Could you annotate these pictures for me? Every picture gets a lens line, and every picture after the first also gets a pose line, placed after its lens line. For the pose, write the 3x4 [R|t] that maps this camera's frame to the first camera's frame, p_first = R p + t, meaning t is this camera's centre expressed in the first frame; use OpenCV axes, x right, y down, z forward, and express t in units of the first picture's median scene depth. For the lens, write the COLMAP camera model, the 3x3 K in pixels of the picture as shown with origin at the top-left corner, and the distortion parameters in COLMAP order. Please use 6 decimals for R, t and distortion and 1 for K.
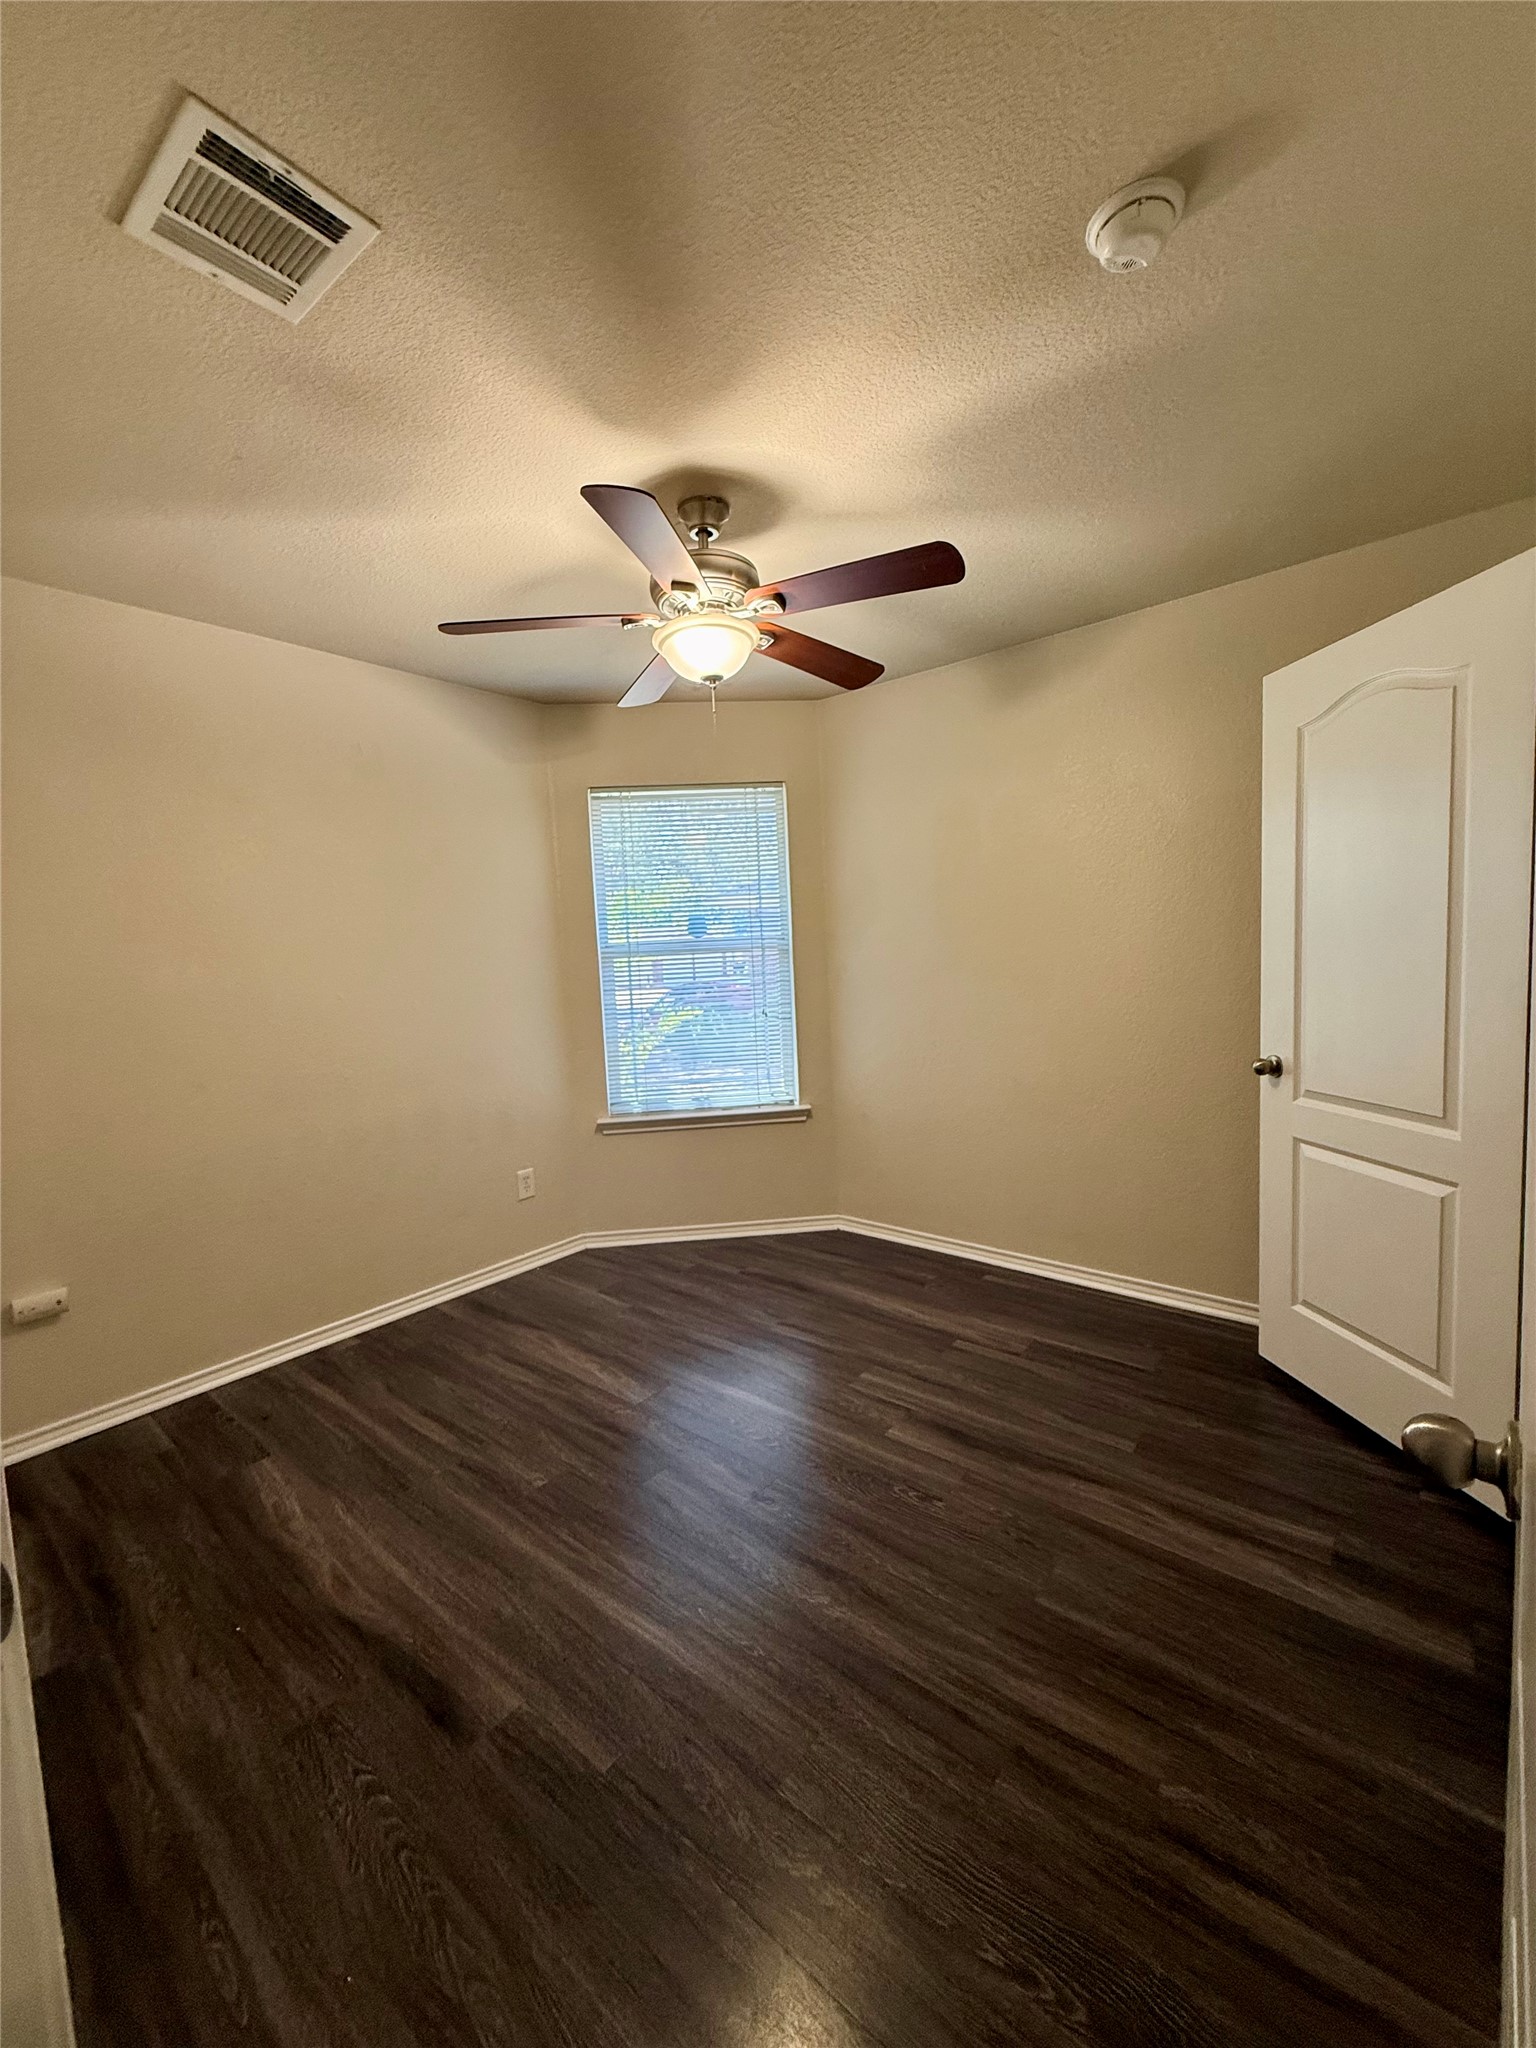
lens RADIAL K [[816.2, 0, 765.9], [0, 816.2, 1019.1], [0, 0, 1]] dist [0.001596, -0.000306]
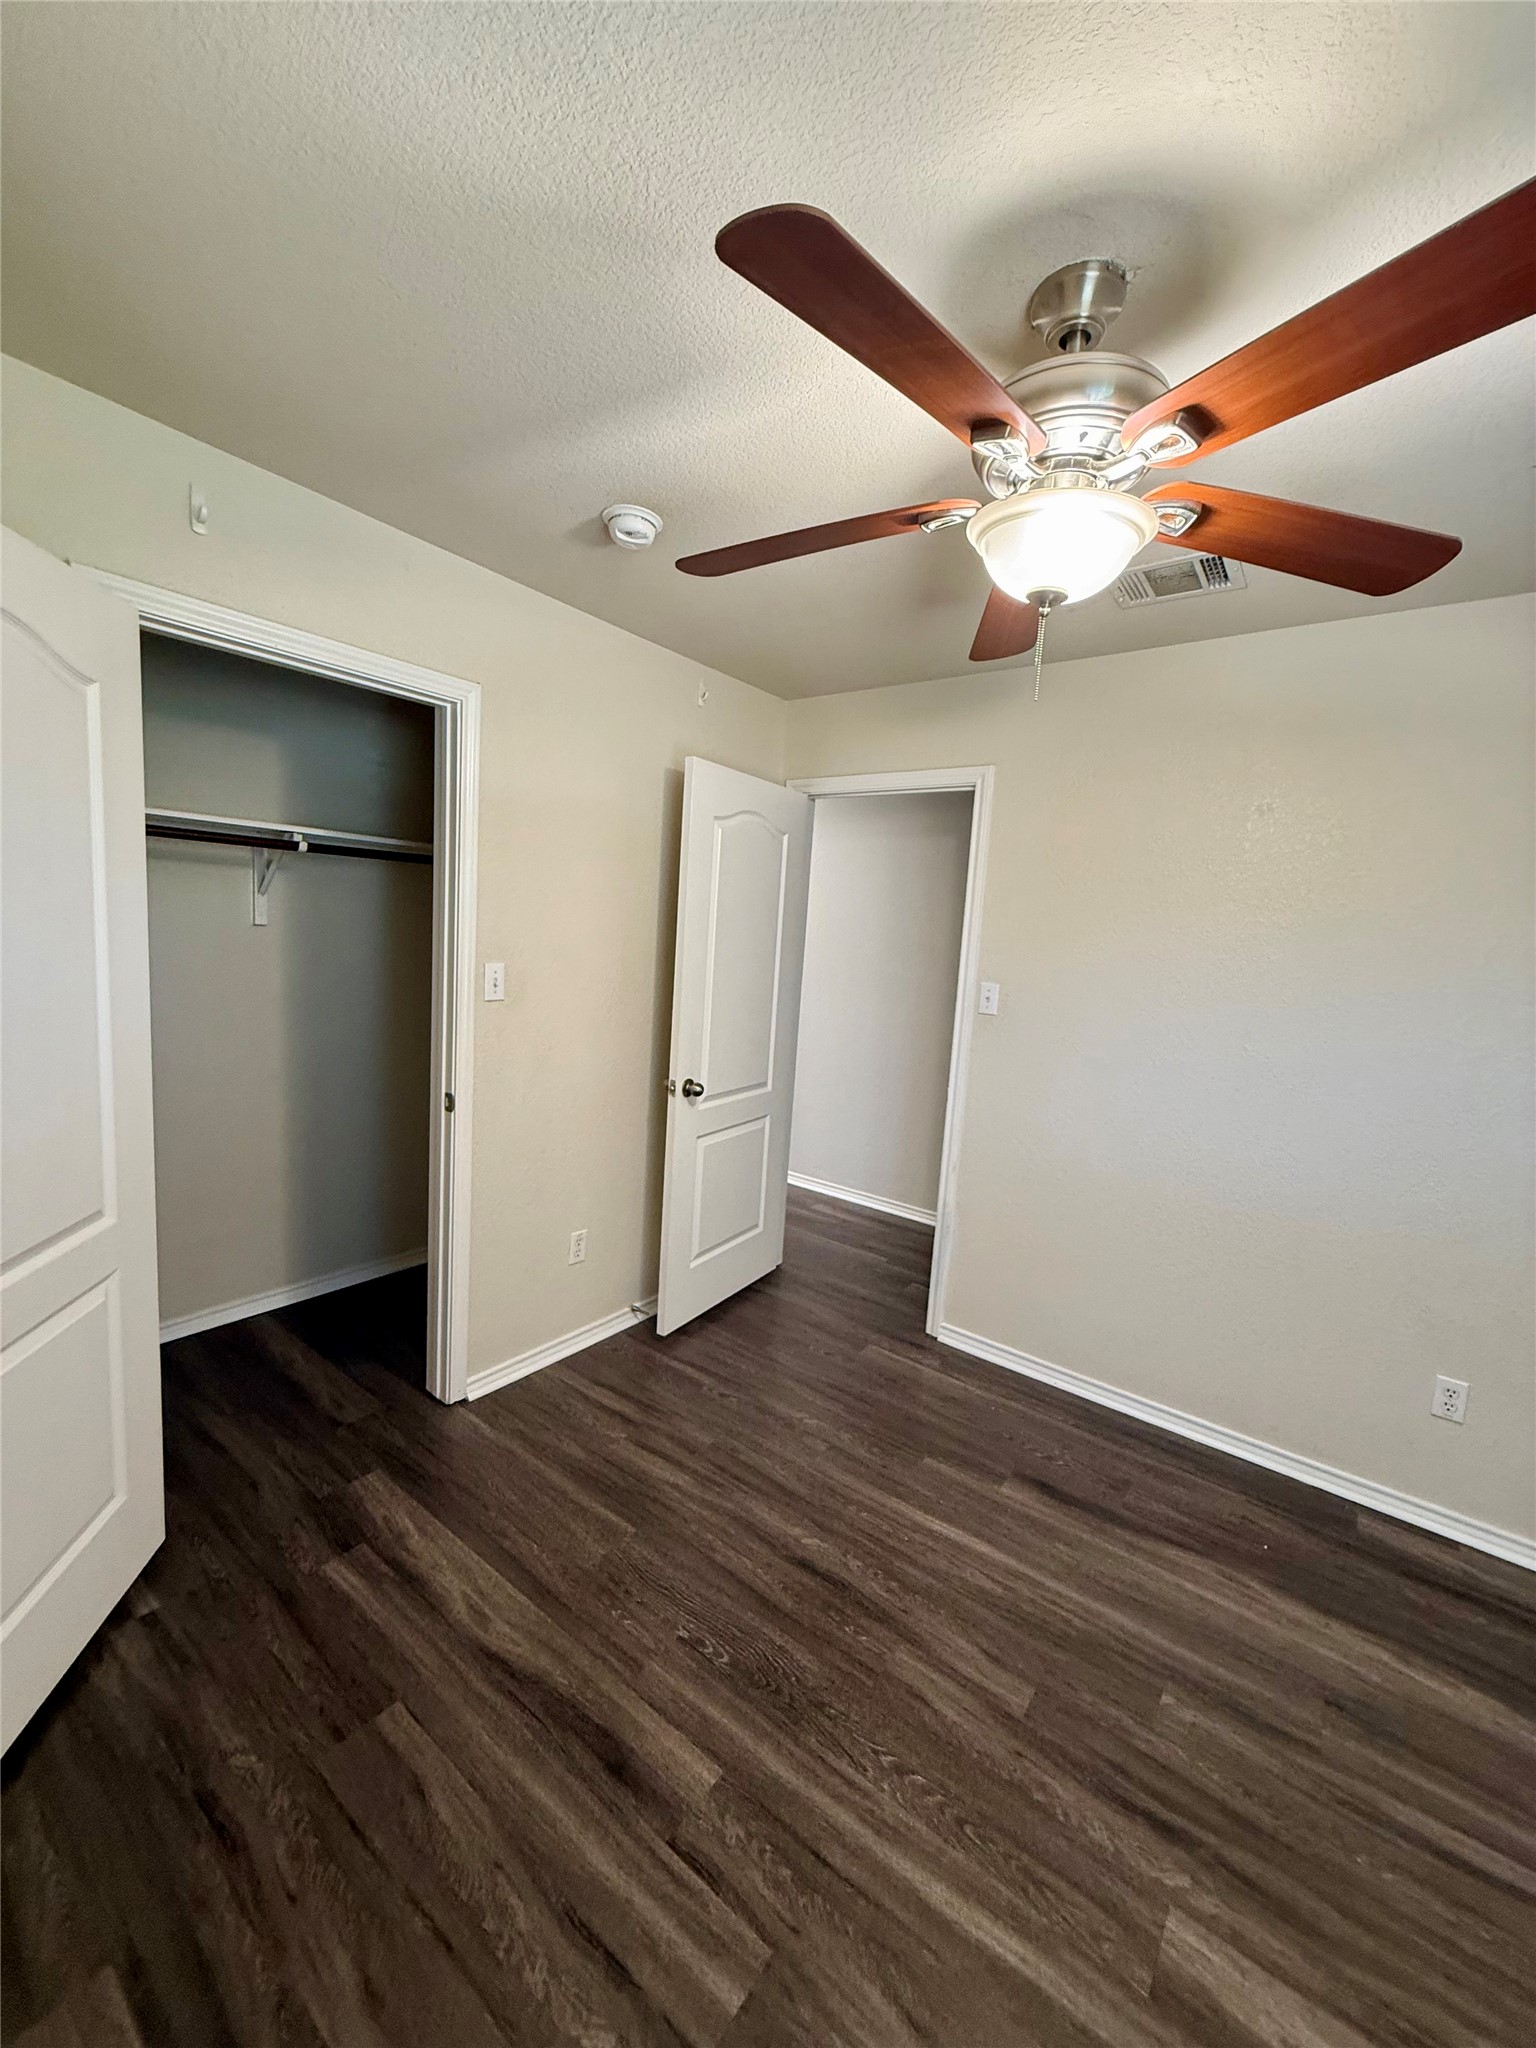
lens RADIAL K [[816.2, 0, 765.9], [0, 816.2, 1019.1], [0, 0, 1]] dist [0.001596, -0.000306]
pose [[-0.998696, -0.013907, -0.049121, 0.187892], [-0.023435, 0.979700, 0.199097, -0.271348], [0.045355, 0.199988, -0.978748, 1.888548]]
